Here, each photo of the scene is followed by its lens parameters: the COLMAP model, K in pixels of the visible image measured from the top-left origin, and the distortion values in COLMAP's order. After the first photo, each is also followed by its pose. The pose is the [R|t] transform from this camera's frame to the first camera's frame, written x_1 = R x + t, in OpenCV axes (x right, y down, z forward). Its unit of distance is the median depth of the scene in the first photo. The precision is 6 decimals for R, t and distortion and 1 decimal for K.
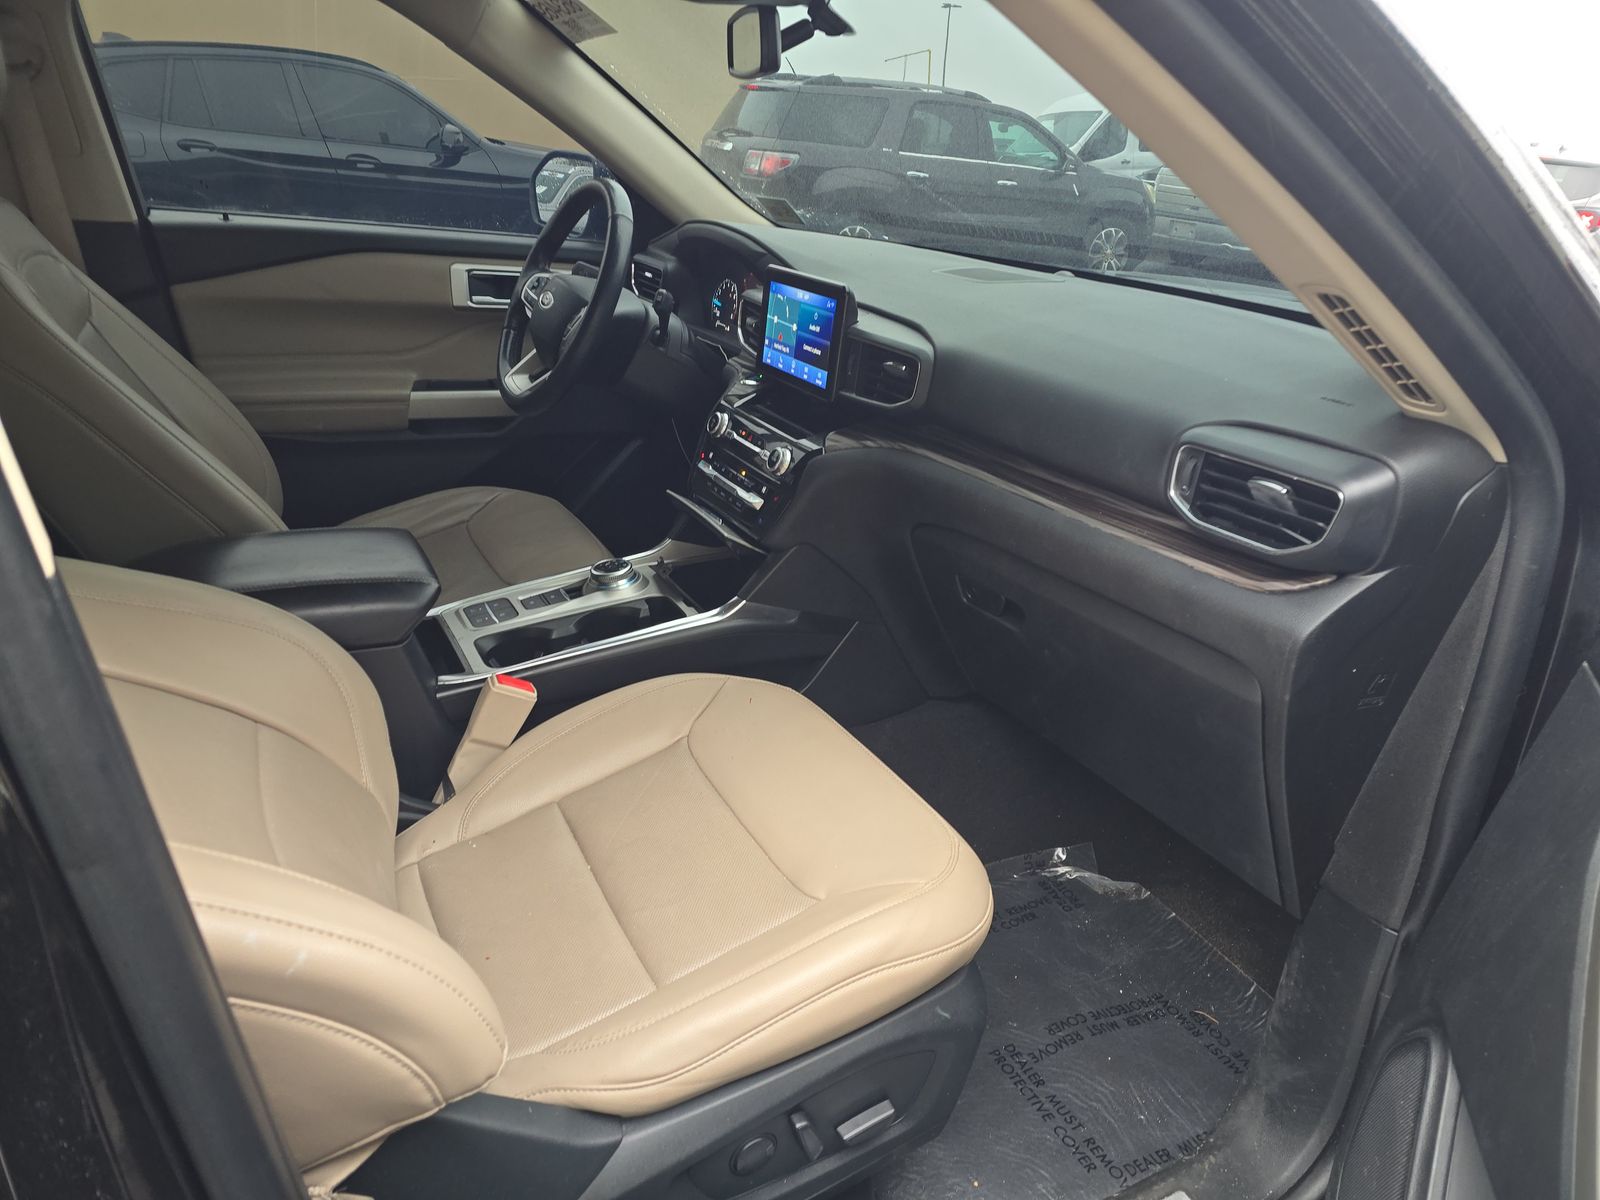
lens RADIAL K [[1089.8, 0, 800.0], [0, 1089.8, 600.0], [0, 0, 1]] dist [0.083131, -0.083679]
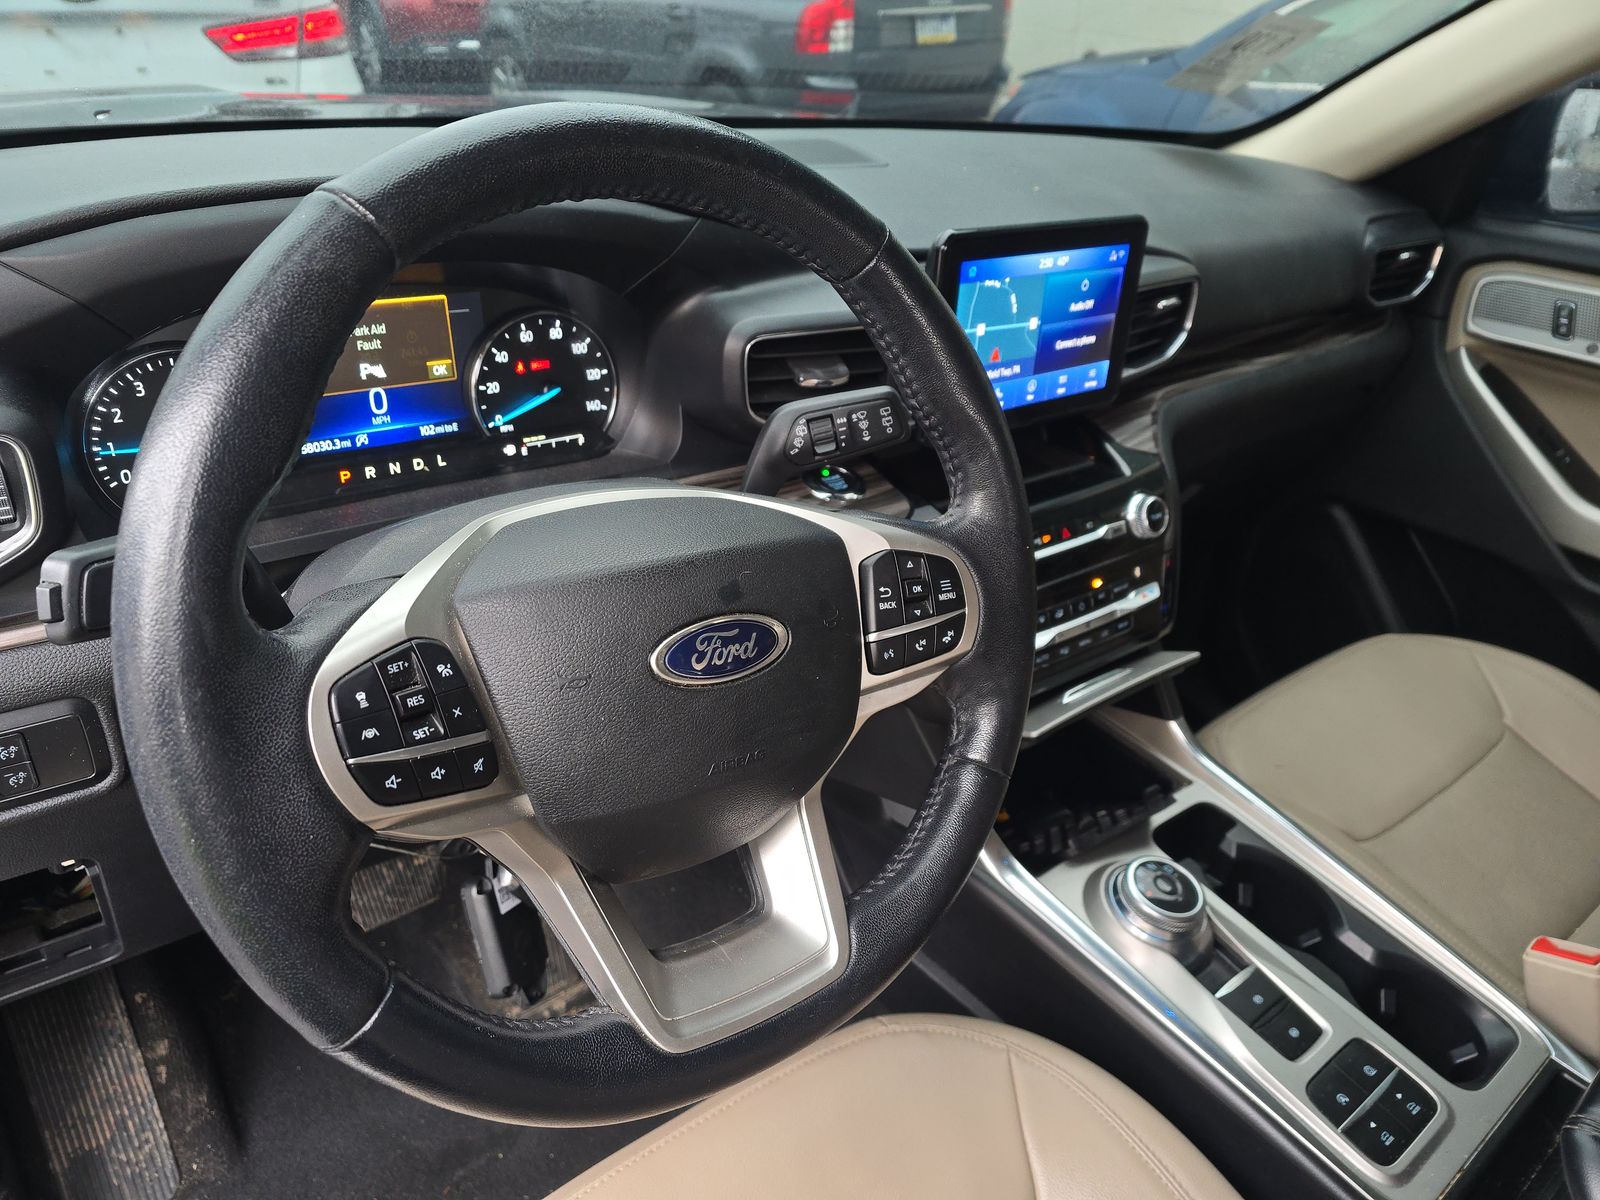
lens RADIAL K [[1089.8, 0, 800.0], [0, 1089.8, 600.0], [0, 0, 1]] dist [0.083131, -0.083679]
pose [[-0.210965, -0.533093, 0.819333, -0.513970], [0.276833, 0.771297, 0.573118, -0.497491], [-0.937474, 0.347726, -0.015139, 1.182716]]
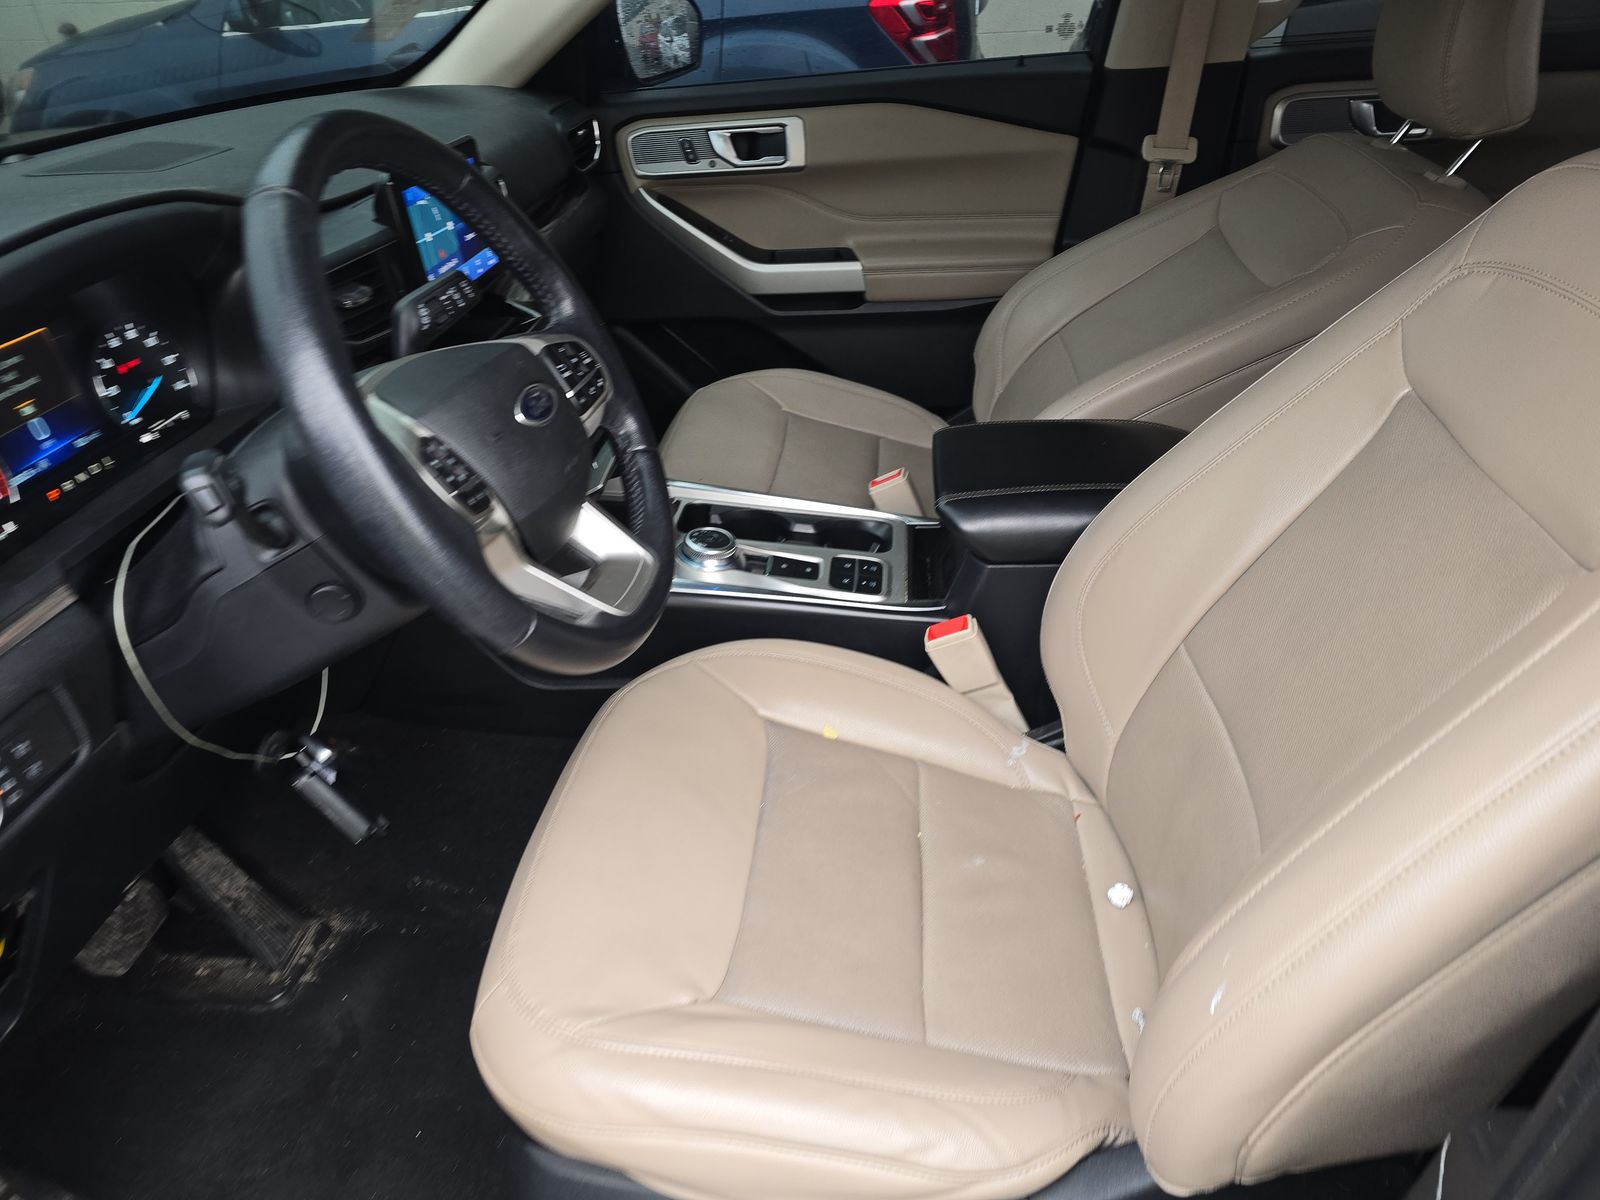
lens RADIAL K [[1089.8, 0, 800.0], [0, 1089.8, 600.0], [0, 0, 1]] dist [0.083131, -0.083679]
pose [[-0.849480, -0.279941, 0.447234, -0.636629], [0.202410, 0.609882, 0.766208, -0.637861], [-0.487252, 0.741402, -0.461419, 1.448153]]
